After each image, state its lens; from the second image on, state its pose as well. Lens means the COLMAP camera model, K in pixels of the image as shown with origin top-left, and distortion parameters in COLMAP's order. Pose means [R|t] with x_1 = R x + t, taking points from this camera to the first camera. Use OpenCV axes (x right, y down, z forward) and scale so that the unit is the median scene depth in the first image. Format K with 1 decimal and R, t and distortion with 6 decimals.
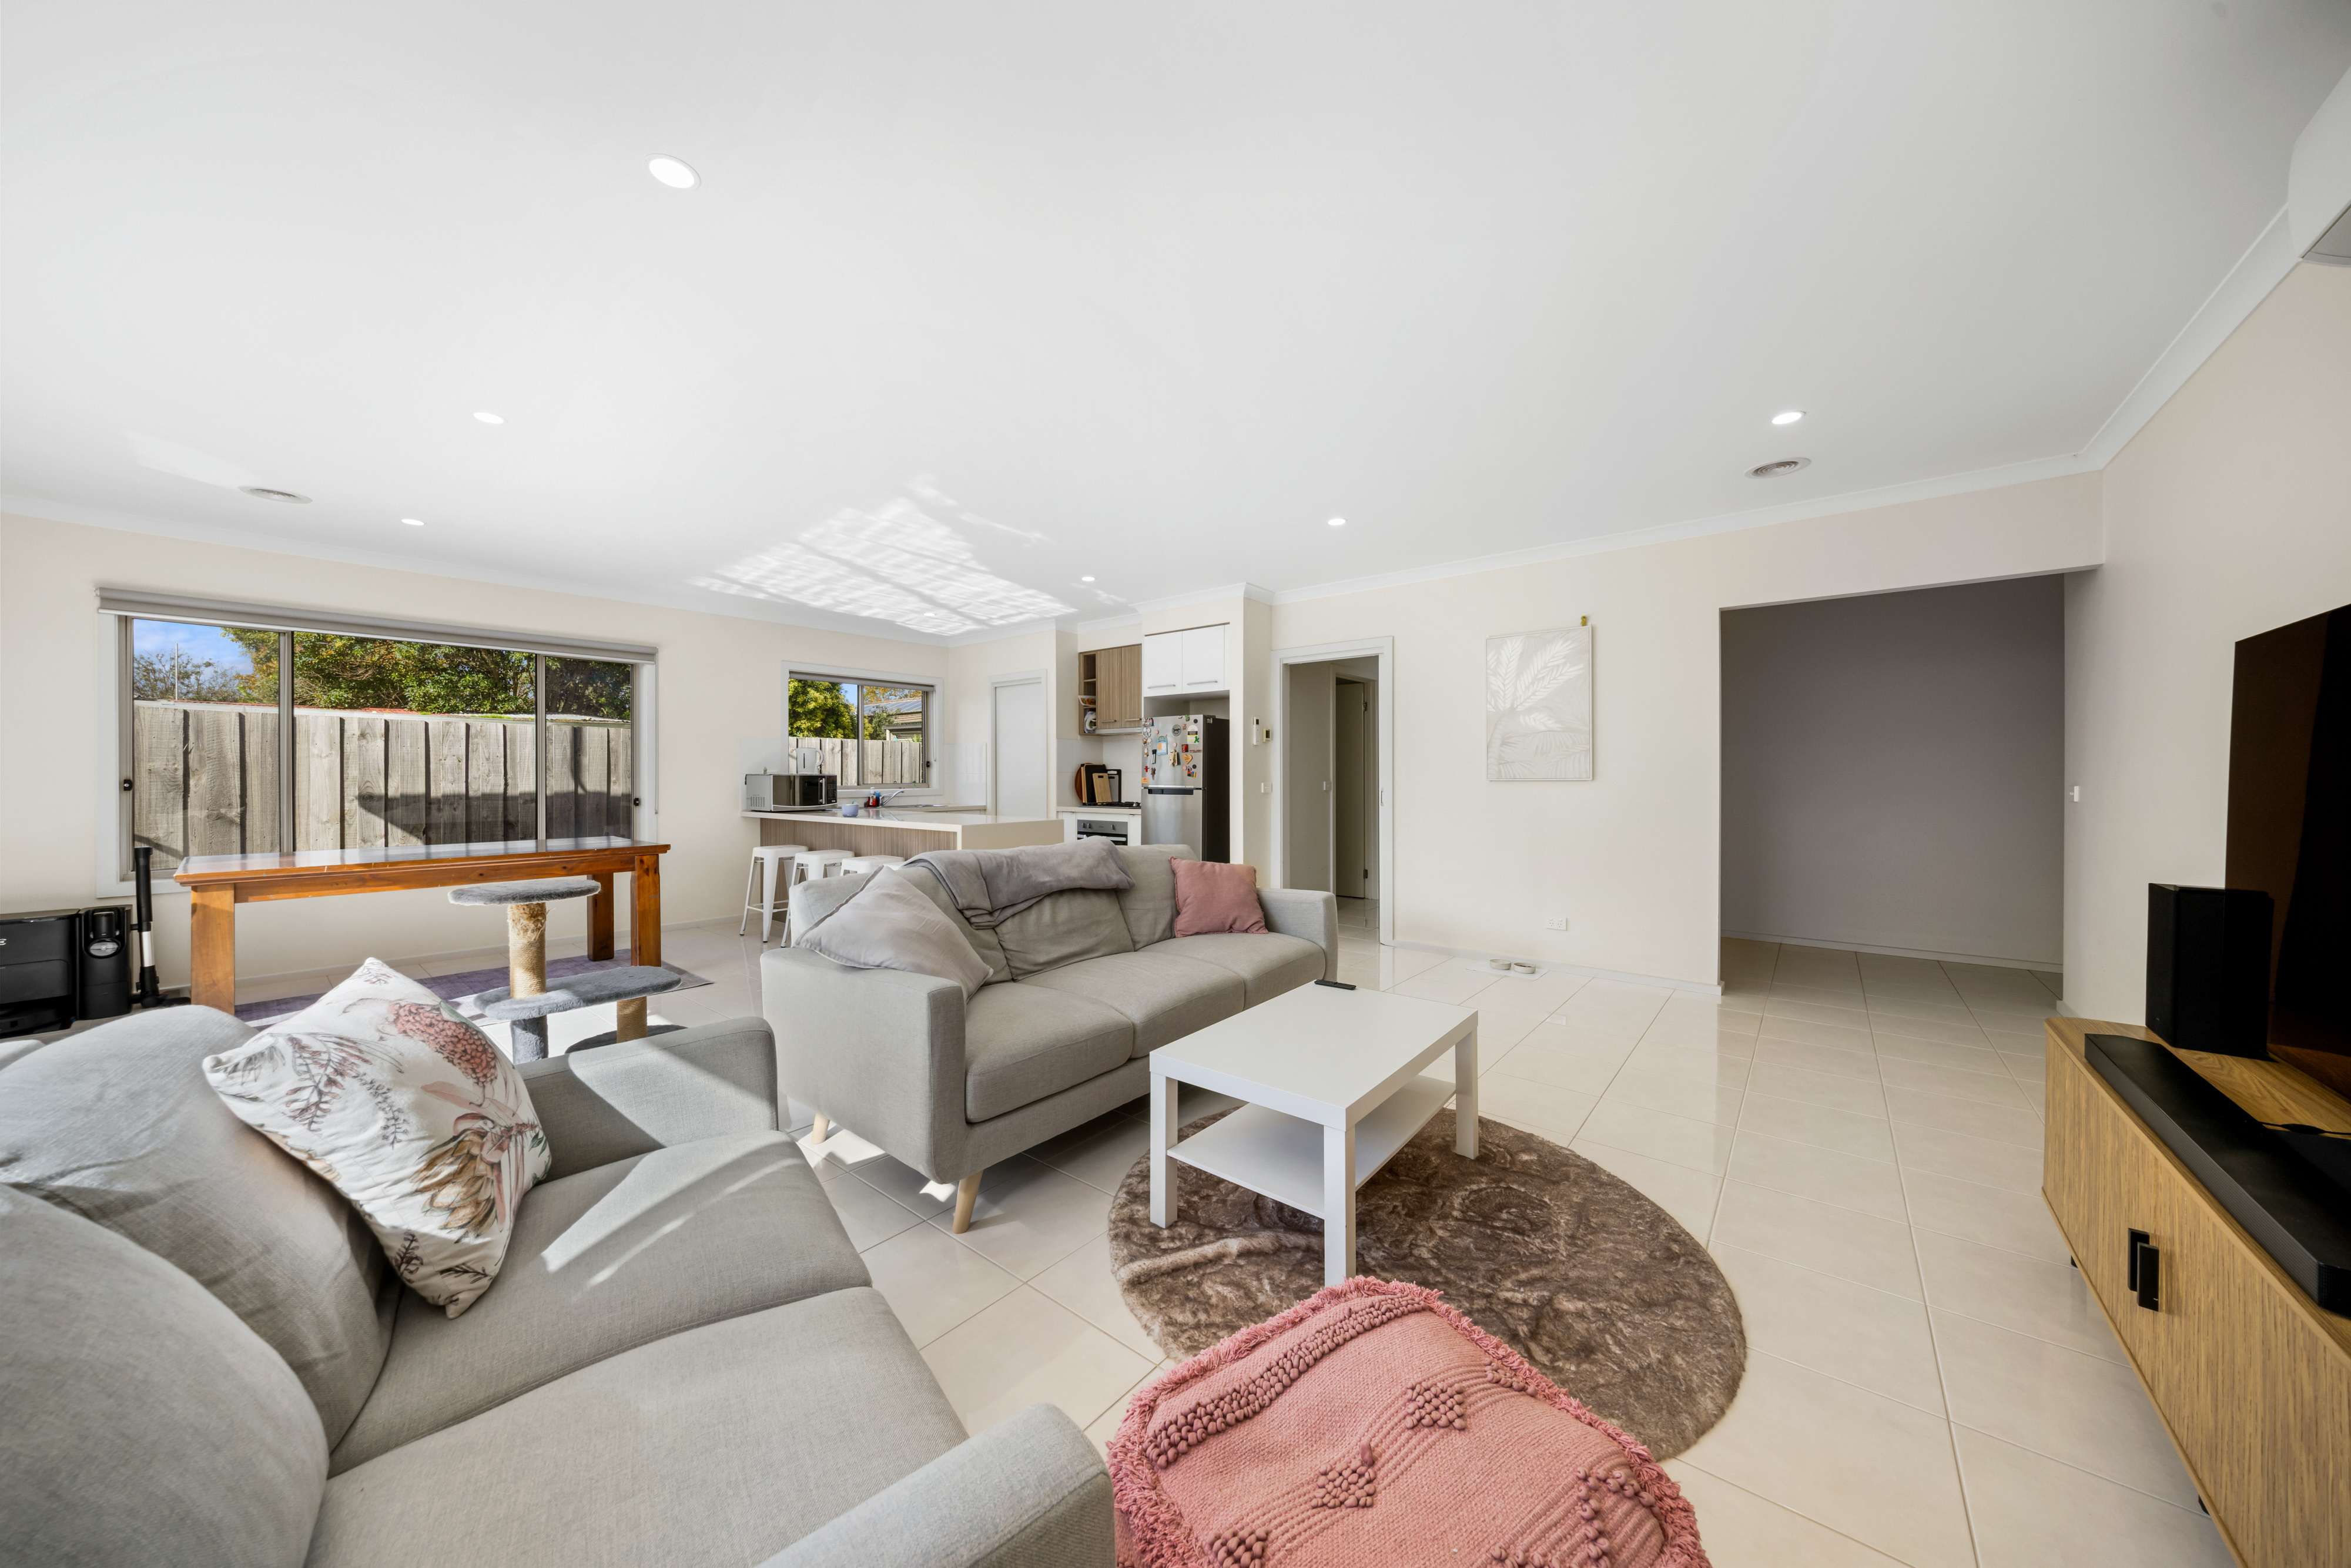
lens RADIAL K [[783.0, 0, 1168.9], [0, 783.0, 779.4], [0, 0, 1]] dist [0.001160, -0.000017]
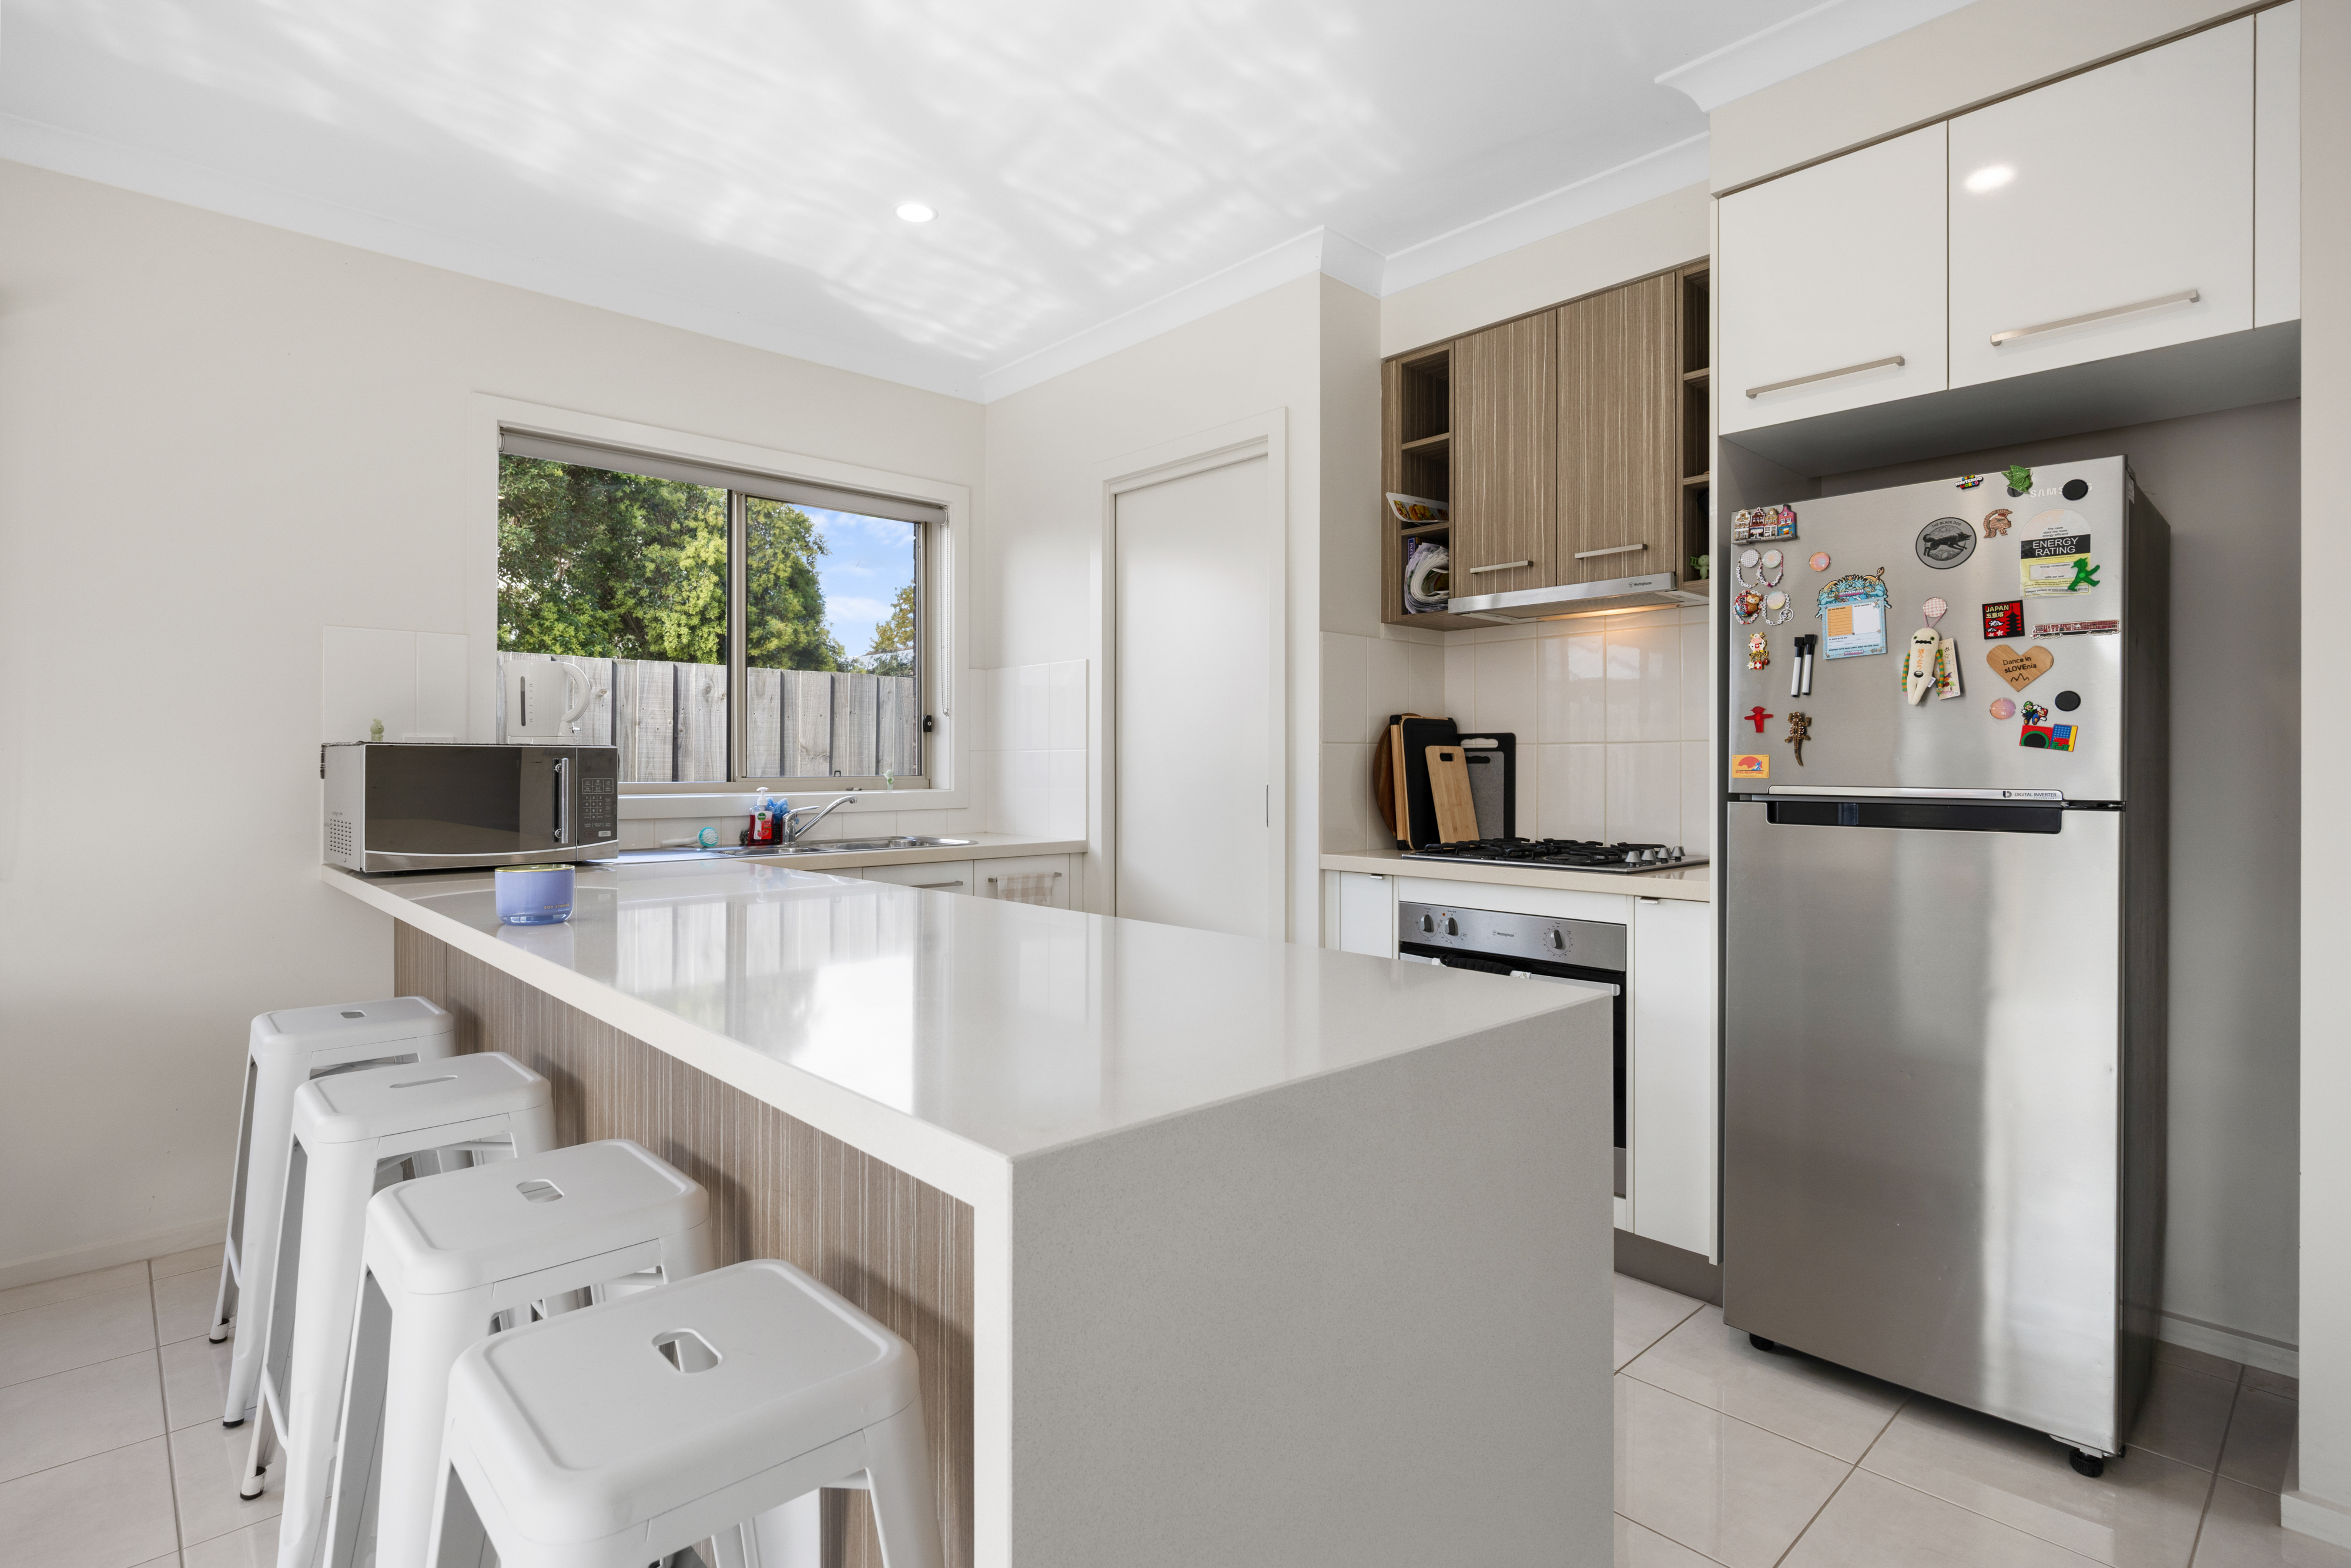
lens RADIAL K [[1168.5, 0, 1176.2], [0, 1168.5, 764.5], [0, 0, 1]] dist [-0.001561, -0.000047]
pose [[0.991698, 0.002696, -0.128557, -0.152341], [-0.003715, 0.999964, -0.007683, 0.003775], [0.128532, 0.008096, 0.991672, 0.589405]]
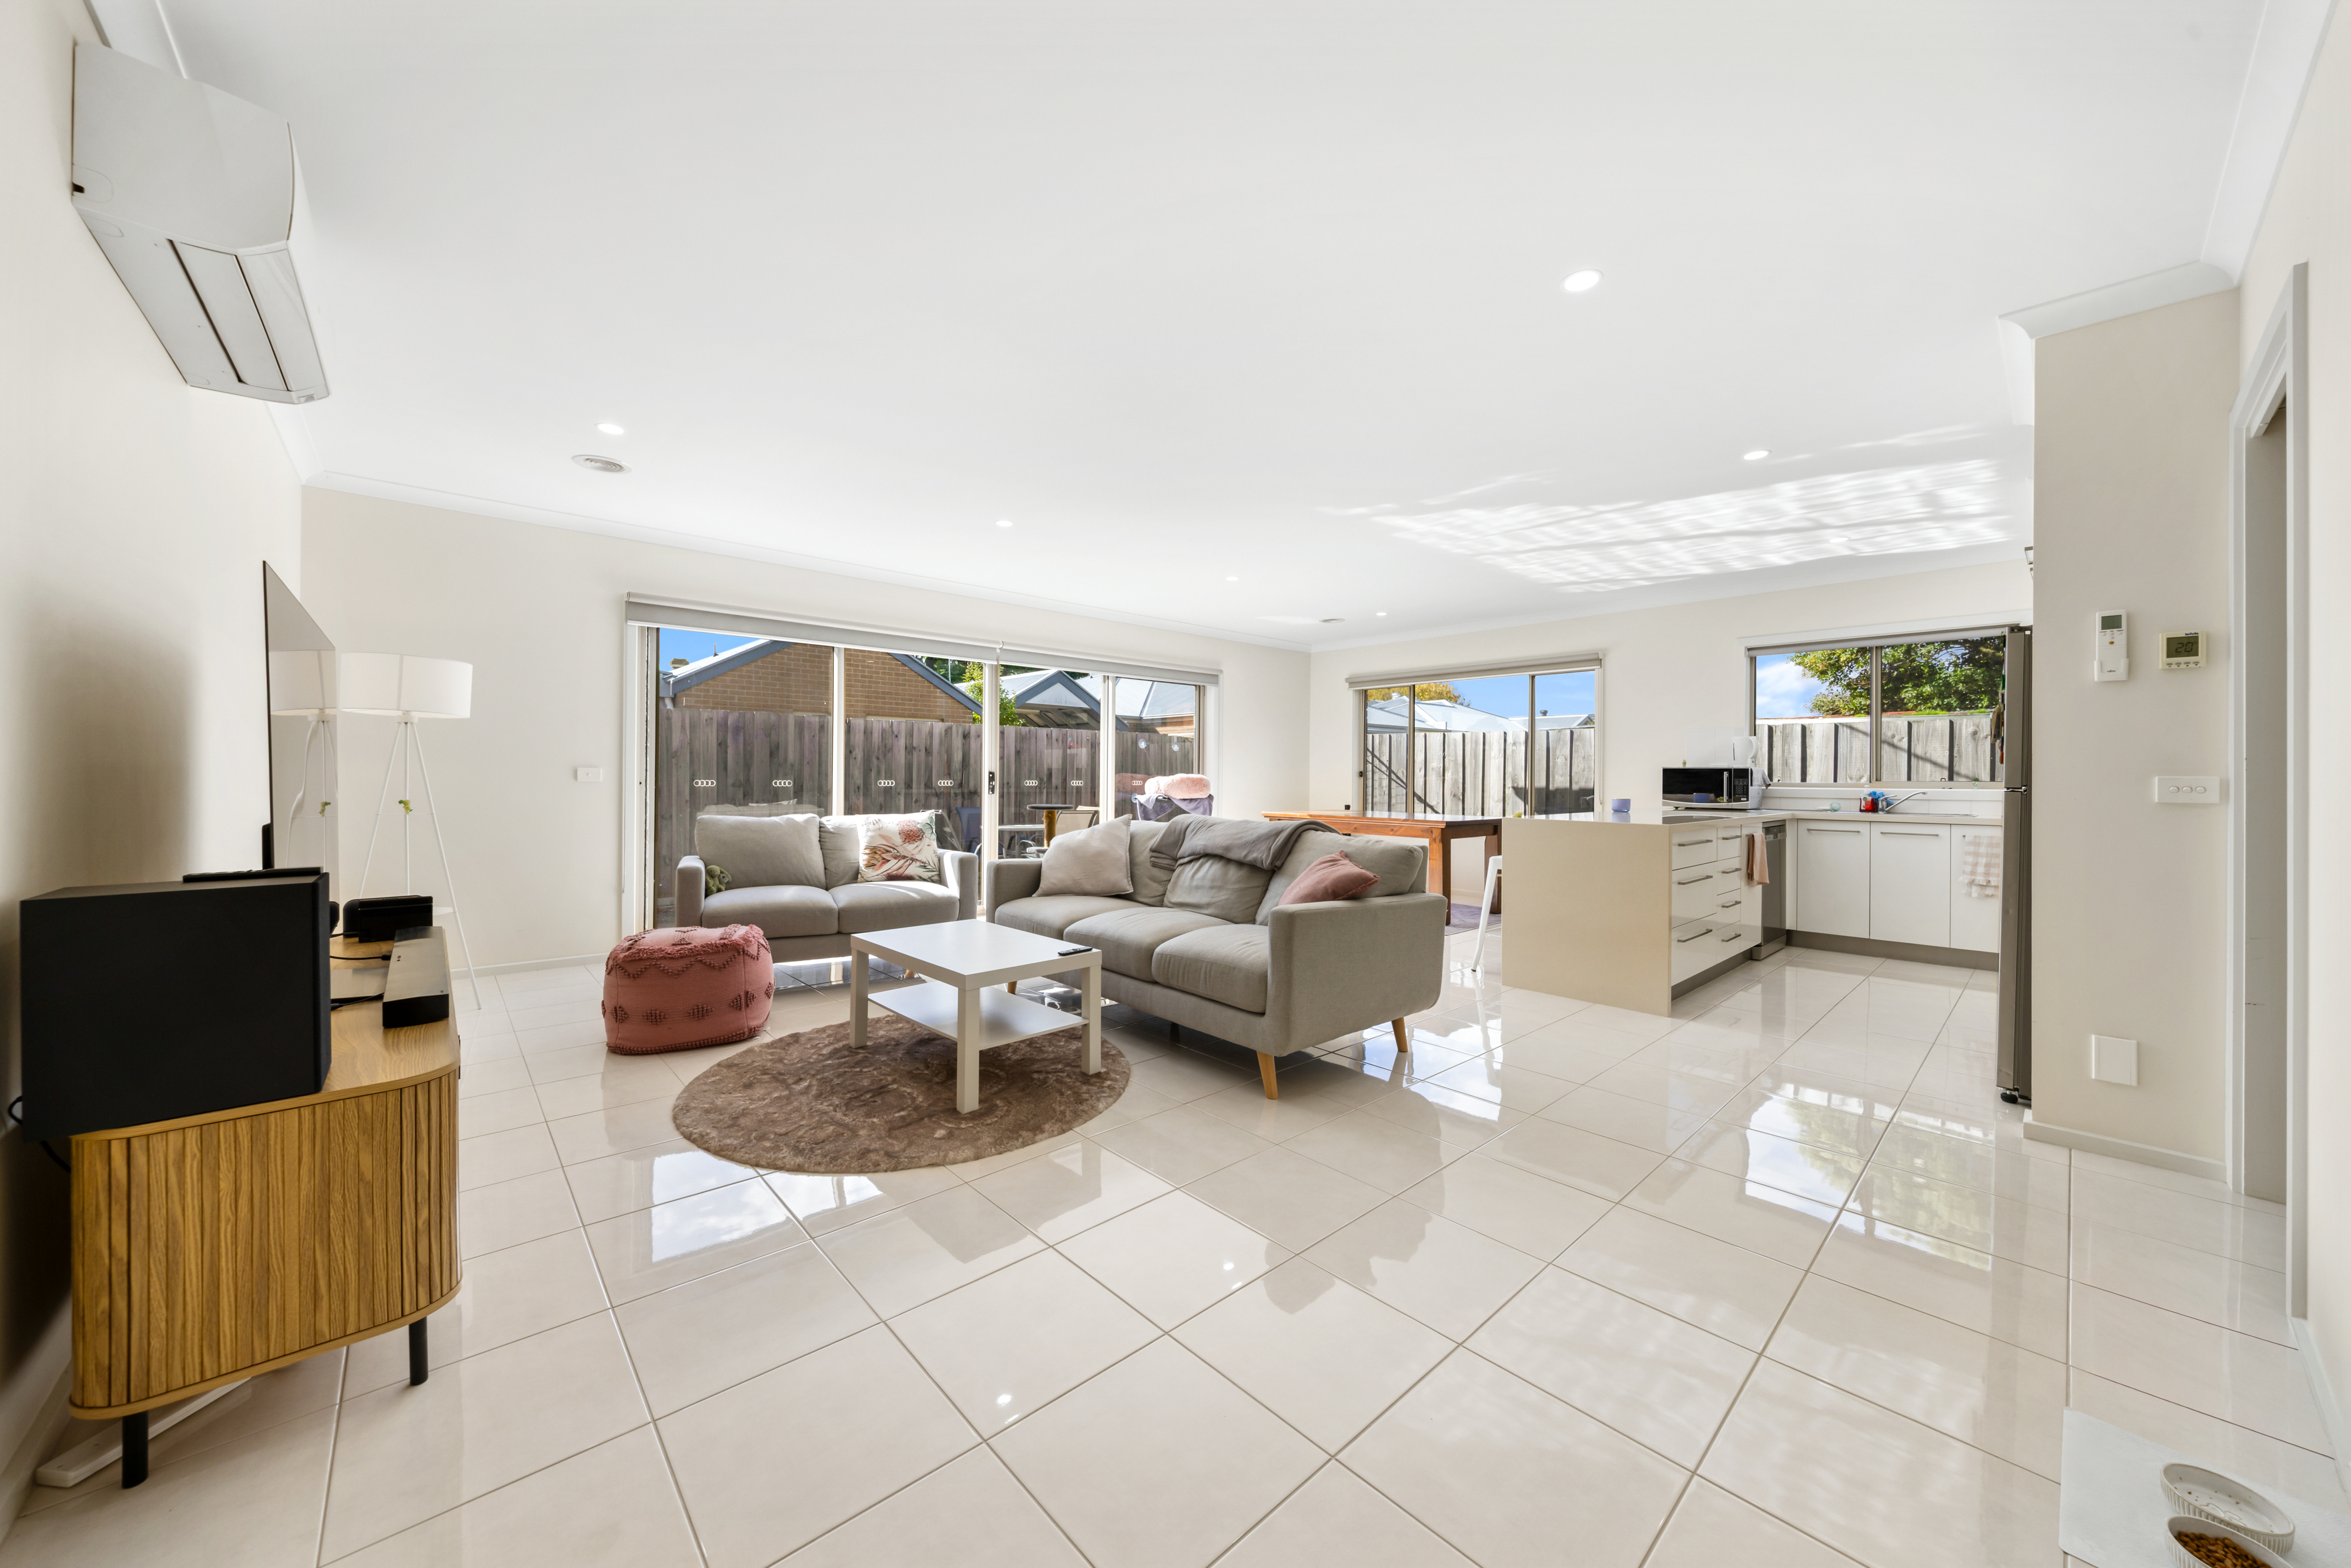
lens RADIAL K [[840.0, 0, 1167.8], [0, 840.0, 781.4], [0, 0, 1]] dist [0.000056, -0.000055]
pose [[-0.140664, 0.006431, -0.990037, 0.548523], [-0.011990, 0.999894, 0.008199, 0.008842], [0.989985, 0.013024, -0.140572, 0.533879]]
